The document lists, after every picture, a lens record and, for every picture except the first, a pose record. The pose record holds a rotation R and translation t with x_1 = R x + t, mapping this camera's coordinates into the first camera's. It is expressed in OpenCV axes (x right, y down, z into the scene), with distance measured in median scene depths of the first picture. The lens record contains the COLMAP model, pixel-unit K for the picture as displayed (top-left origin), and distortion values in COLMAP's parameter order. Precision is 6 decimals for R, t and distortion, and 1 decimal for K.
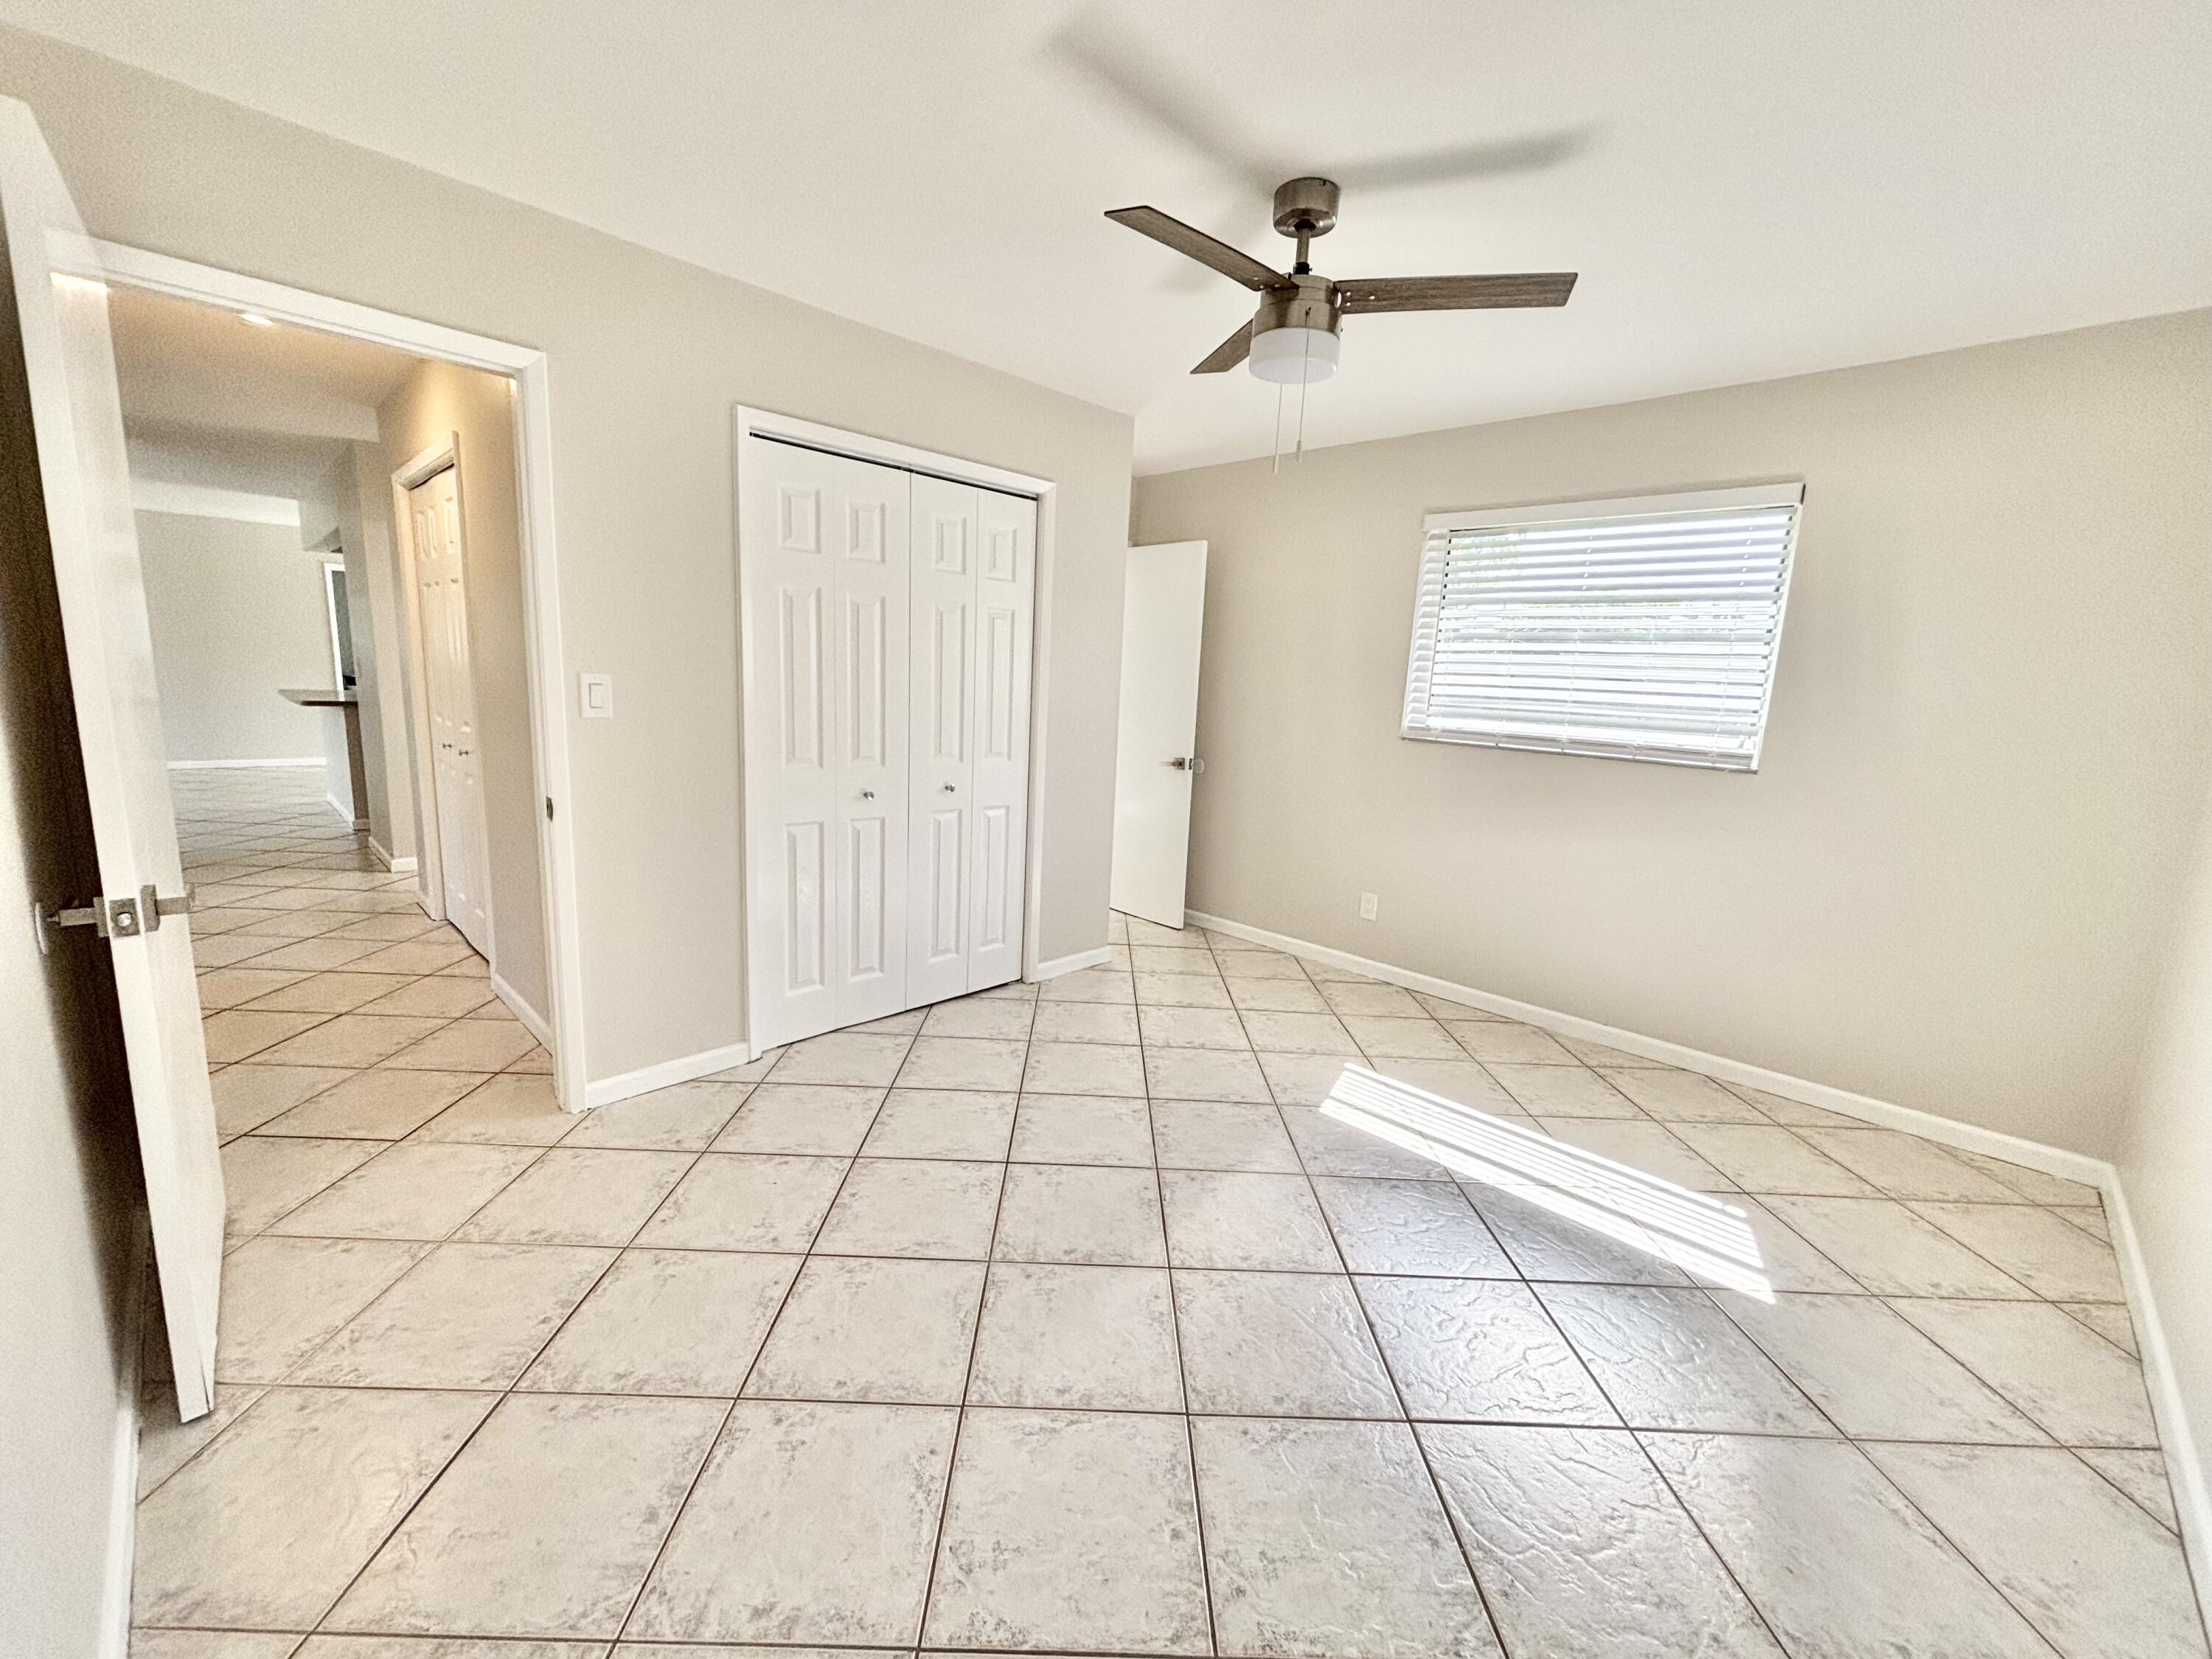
lens RADIAL K [[885.3, 0, 1106.0], [0, 885.3, 829.5], [0, 0, 1]] dist [0.001194, -0.000637]
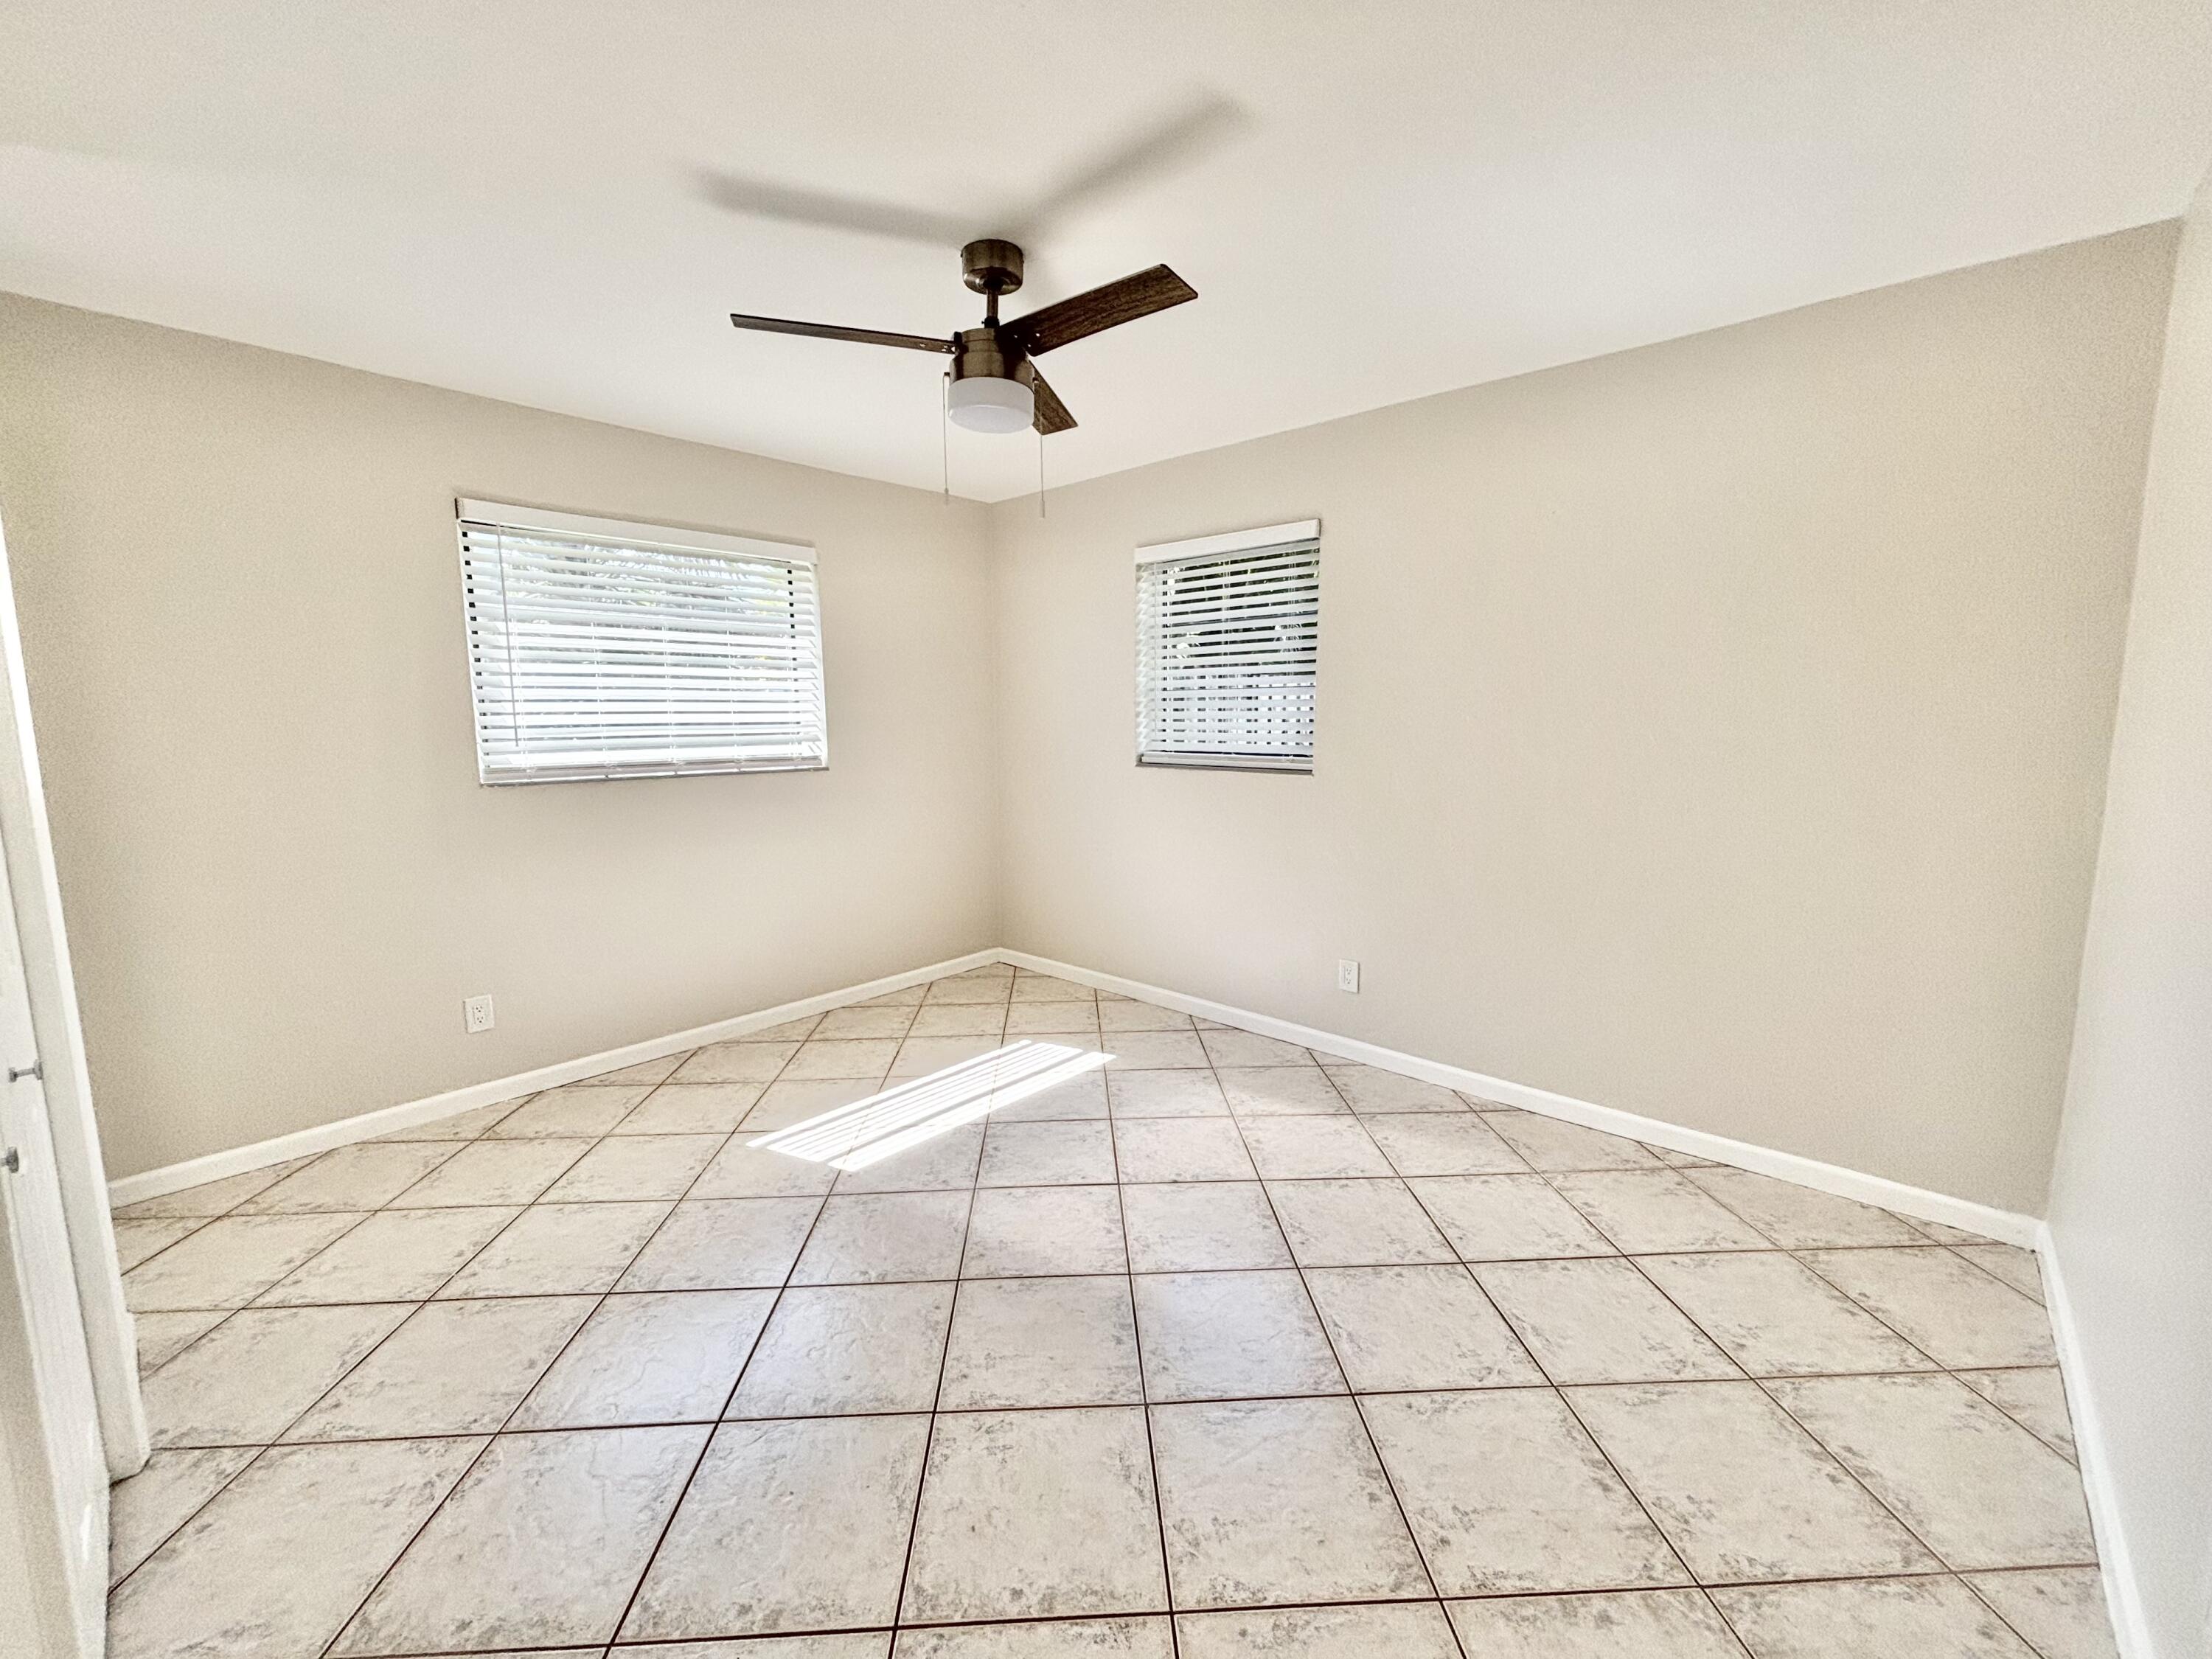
lens RADIAL K [[885.3, 0, 1106.0], [0, 885.3, 829.5], [0, 0, 1]] dist [0.001194, -0.000637]
pose [[-0.034015, -0.179328, 0.983201, -0.574606], [0.178995, 0.966771, 0.182524, -0.142131], [-0.983262, 0.182197, -0.000786, 0.615559]]
